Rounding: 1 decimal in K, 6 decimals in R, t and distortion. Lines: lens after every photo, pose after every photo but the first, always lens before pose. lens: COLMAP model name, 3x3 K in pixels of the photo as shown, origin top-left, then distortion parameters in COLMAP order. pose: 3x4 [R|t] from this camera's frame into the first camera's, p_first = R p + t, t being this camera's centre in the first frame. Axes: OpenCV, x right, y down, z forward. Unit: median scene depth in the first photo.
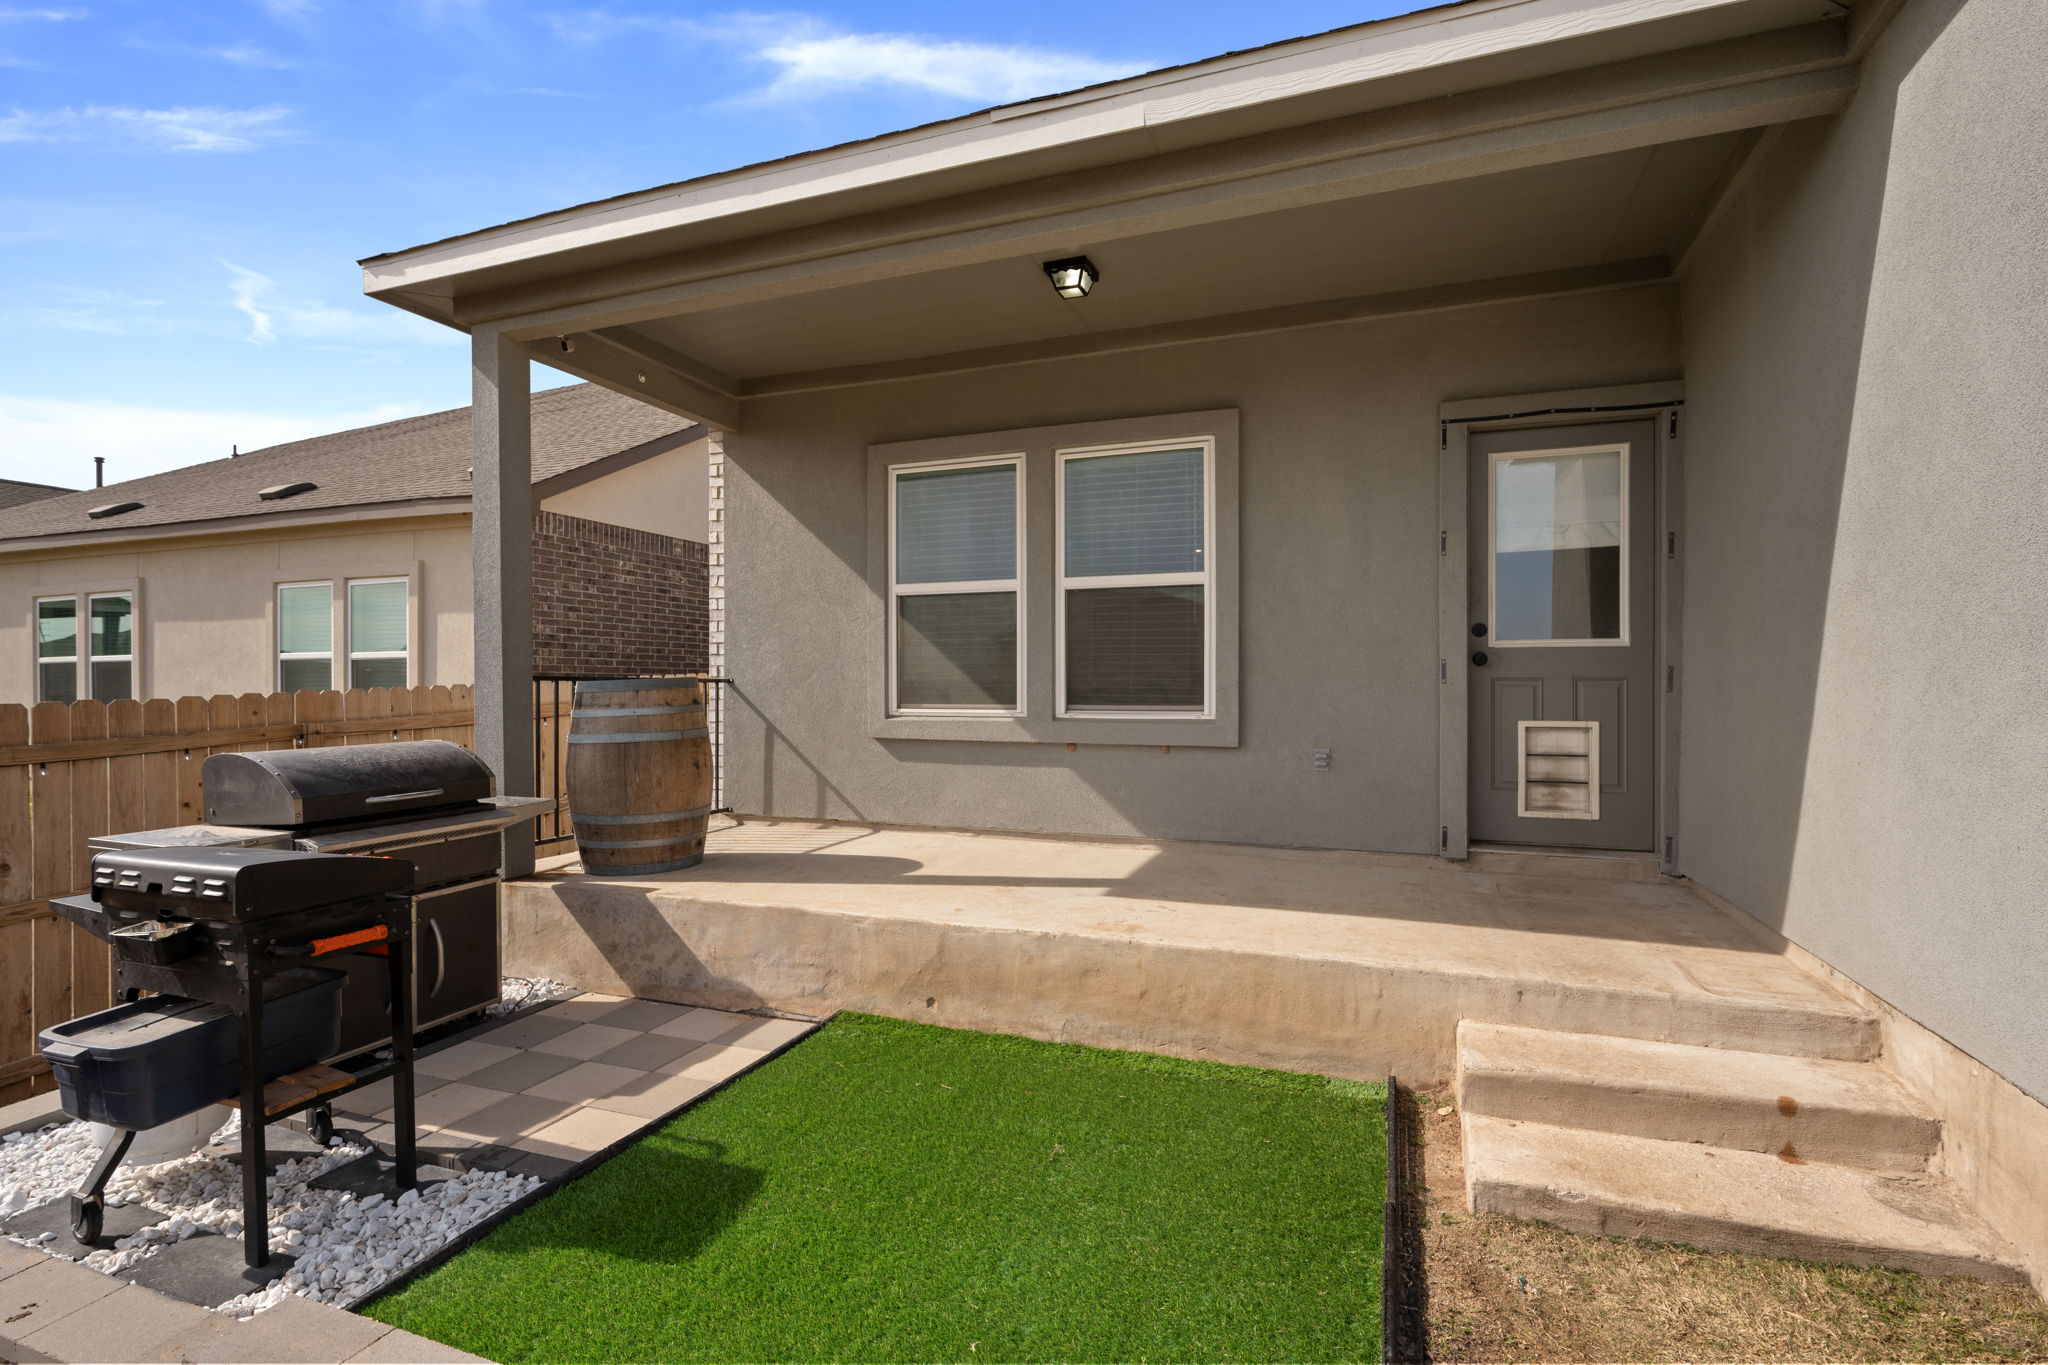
lens RADIAL K [[1001.0, 0, 1024.0], [0, 1001.0, 682.5], [0, 0, 1]] dist [-0.001676, -0.000059]
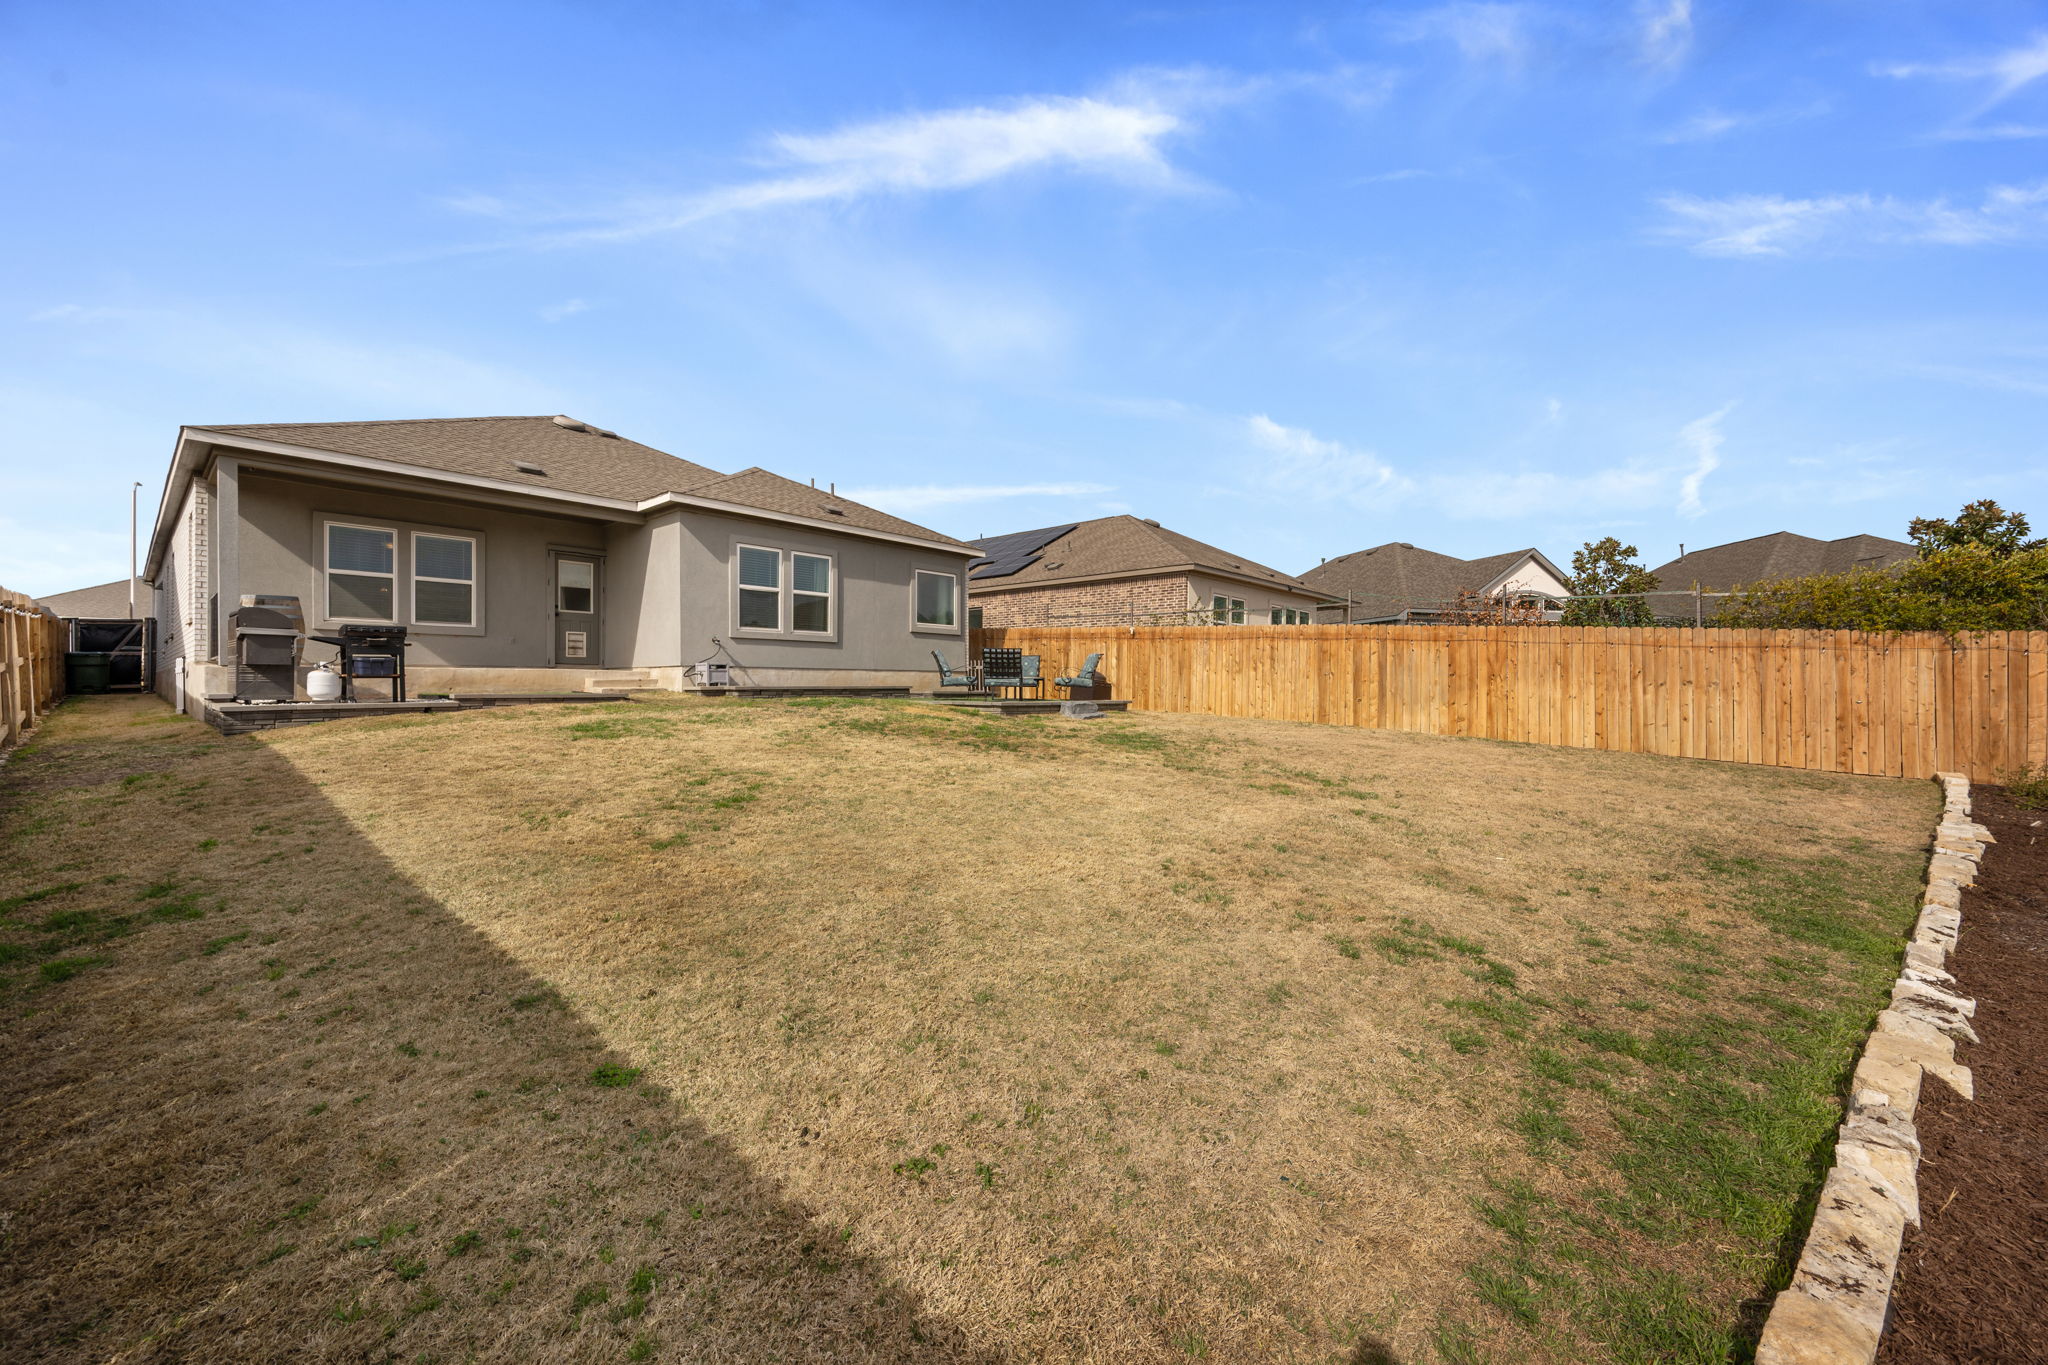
lens RADIAL K [[797.0, 0, 1025.2], [0, 797.0, 685.5], [0, 0, 1]] dist [-0.001776, -0.000107]
pose [[0.352477, 0.001157, 0.935820, -1.464113], [-0.009345, 0.999954, 0.002284, 0.186538], [-0.935774, -0.009551, 0.352471, -1.443659]]
